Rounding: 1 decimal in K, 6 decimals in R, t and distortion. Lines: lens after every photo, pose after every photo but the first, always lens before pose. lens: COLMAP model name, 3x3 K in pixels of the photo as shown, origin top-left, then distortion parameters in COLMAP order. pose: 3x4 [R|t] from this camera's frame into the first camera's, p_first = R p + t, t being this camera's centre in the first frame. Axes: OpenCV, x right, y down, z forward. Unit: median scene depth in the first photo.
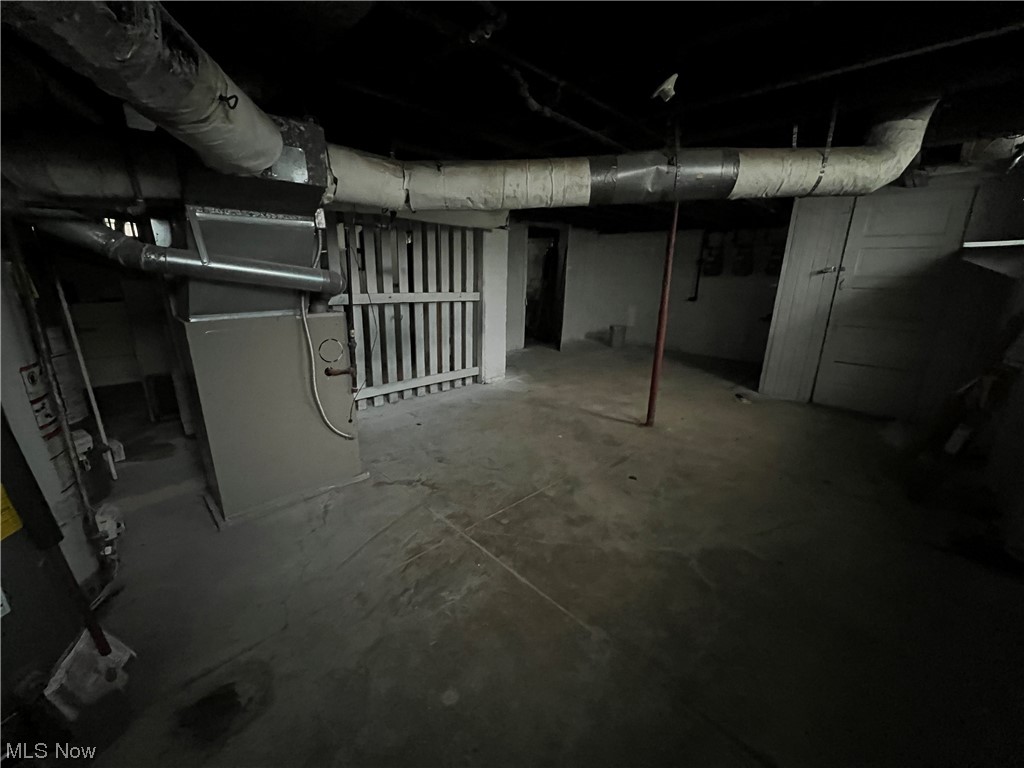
lens RADIAL K [[407.3, 0, 509.5], [0, 407.3, 385.7], [0, 0, 1]] dist [-0.001907, -0.001324]
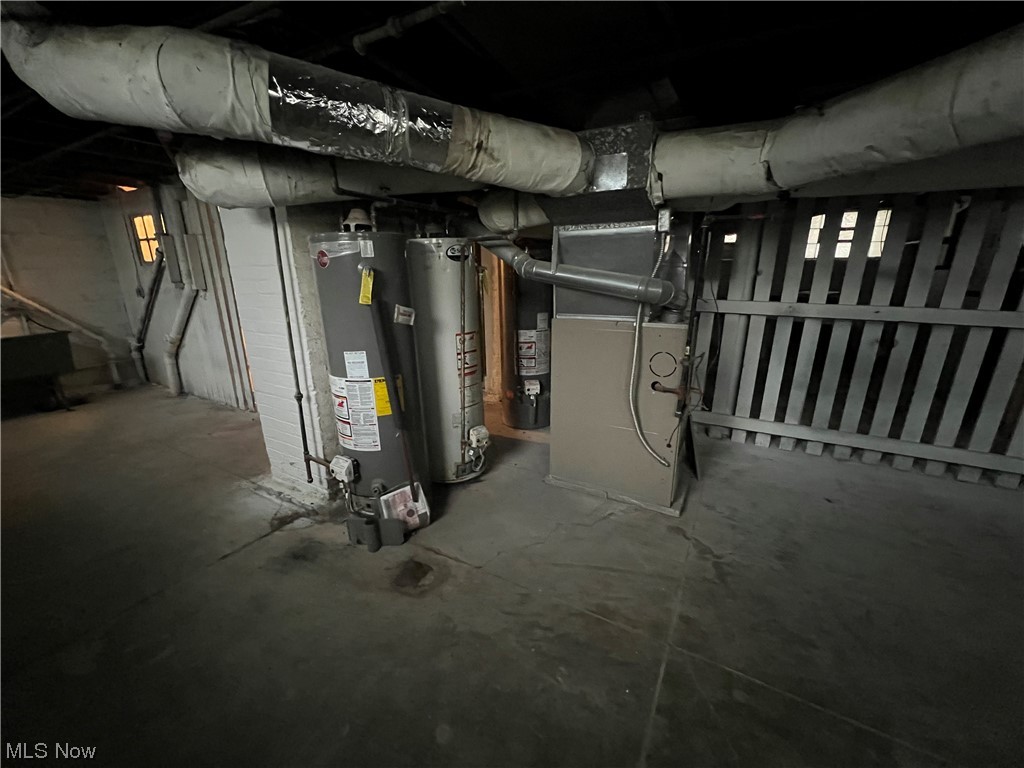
lens RADIAL K [[407.3, 0, 510.0], [0, 407.3, 383.6], [0, 0, 1]] dist [-0.001907, -0.001324]
pose [[0.269797, 0.248443, -0.930315, 0.390610], [-0.247624, 0.951551, 0.182302, -0.150296], [0.930533, 0.181184, 0.318246, 0.473322]]
